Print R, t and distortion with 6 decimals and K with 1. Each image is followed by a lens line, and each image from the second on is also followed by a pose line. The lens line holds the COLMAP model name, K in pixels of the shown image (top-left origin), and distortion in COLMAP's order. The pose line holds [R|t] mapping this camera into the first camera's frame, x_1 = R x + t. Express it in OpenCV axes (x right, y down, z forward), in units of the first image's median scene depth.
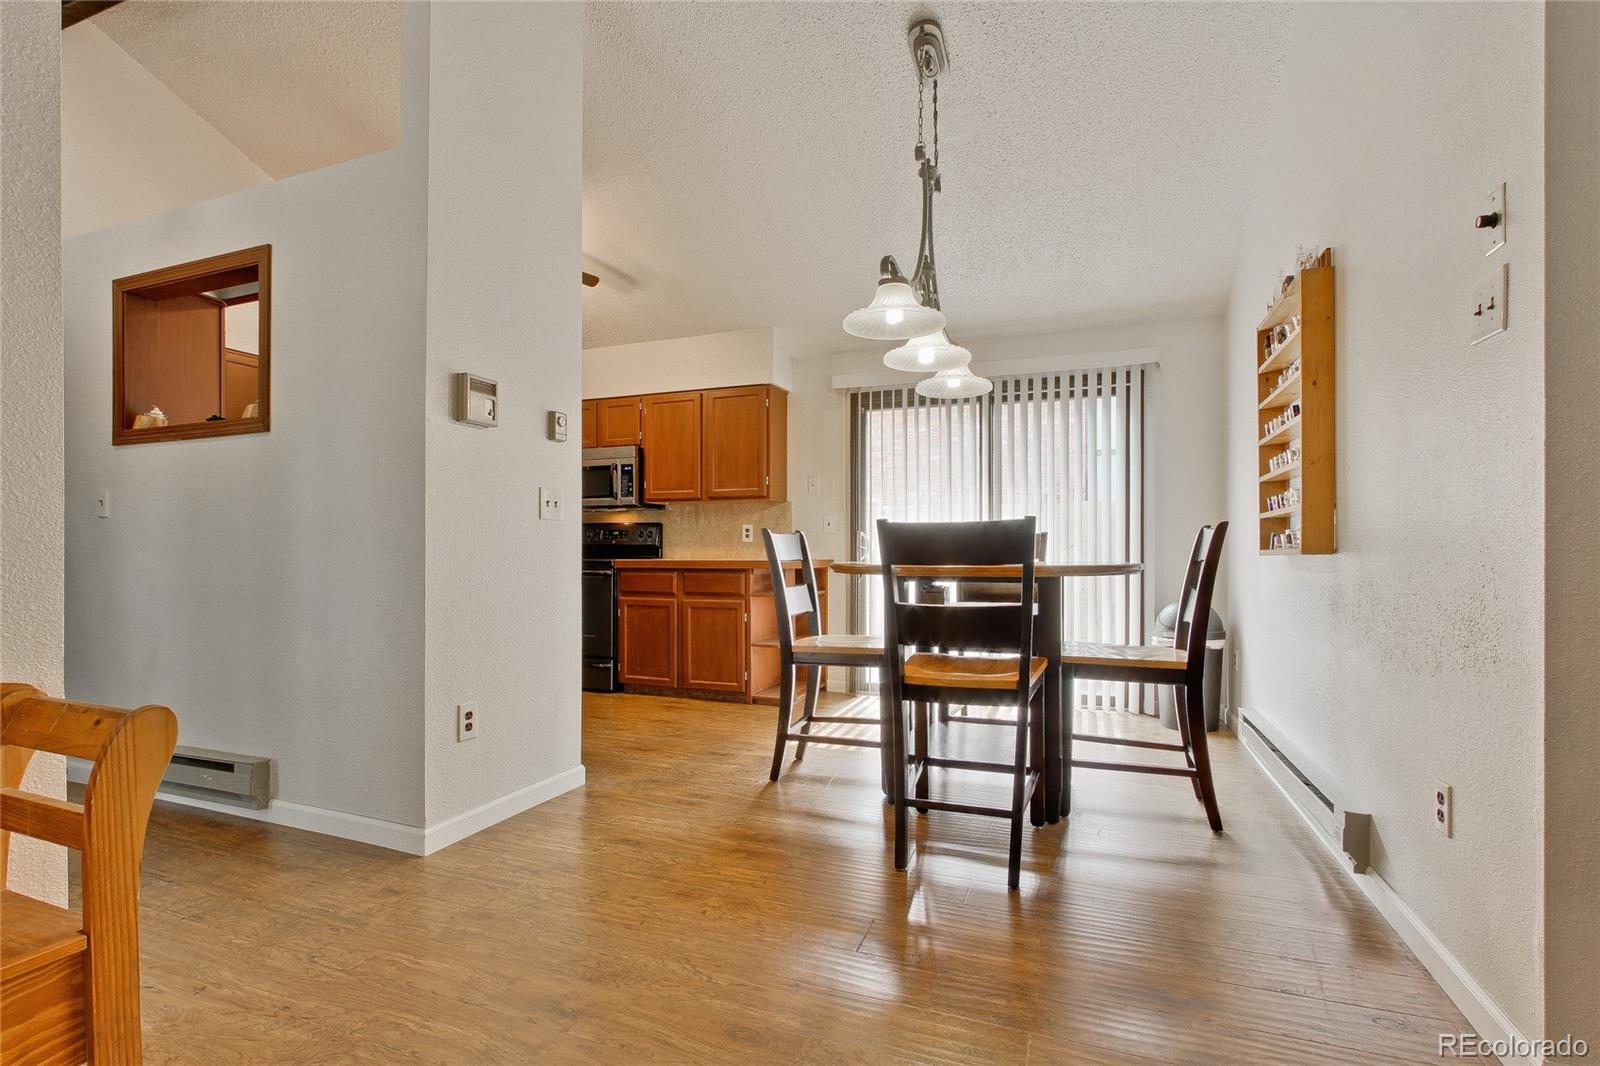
lens RADIAL K [[735.2, 0, 802.7], [0, 735.2, 548.1], [0, 0, 1]] dist [-0.004385, 0.001261]
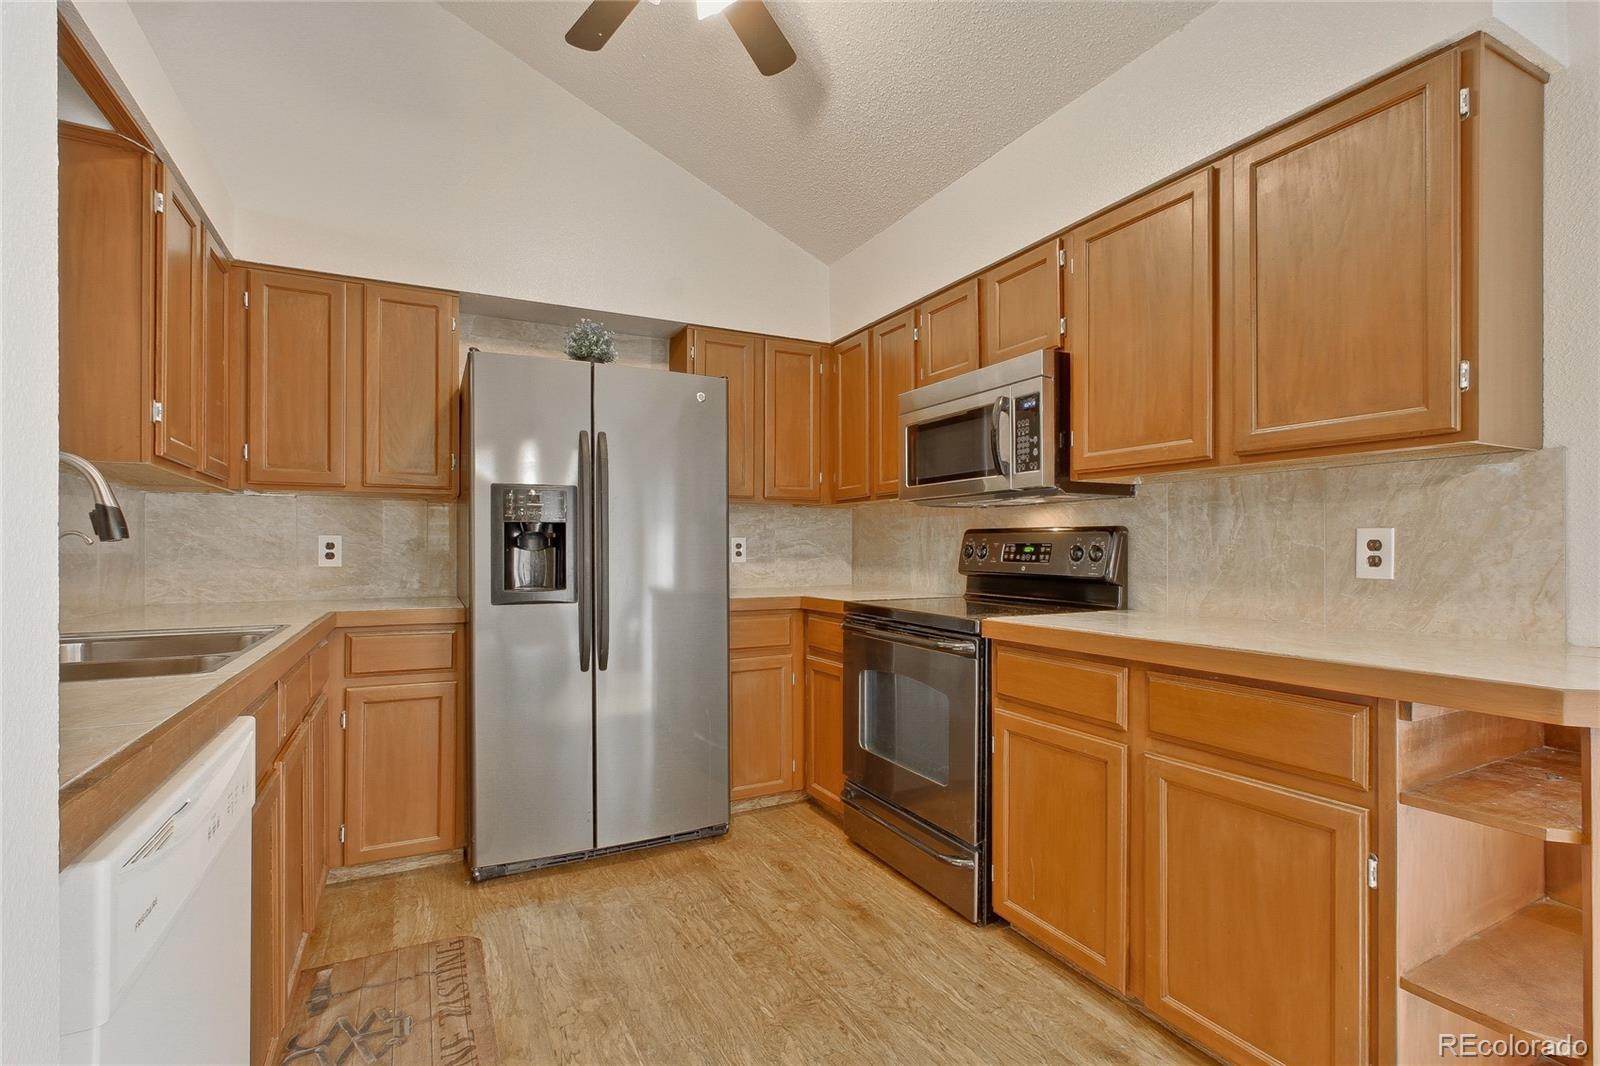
lens RADIAL K [[735.2, 0, 804.1], [0, 735.2, 547.1], [0, 0, 1]] dist [-0.004385, 0.001261]
pose [[0.747756, -0.000614, -0.663974, -0.048546], [0.002726, 0.999994, 0.002145, -0.025057], [0.663969, -0.003414, 0.747753, 0.583609]]
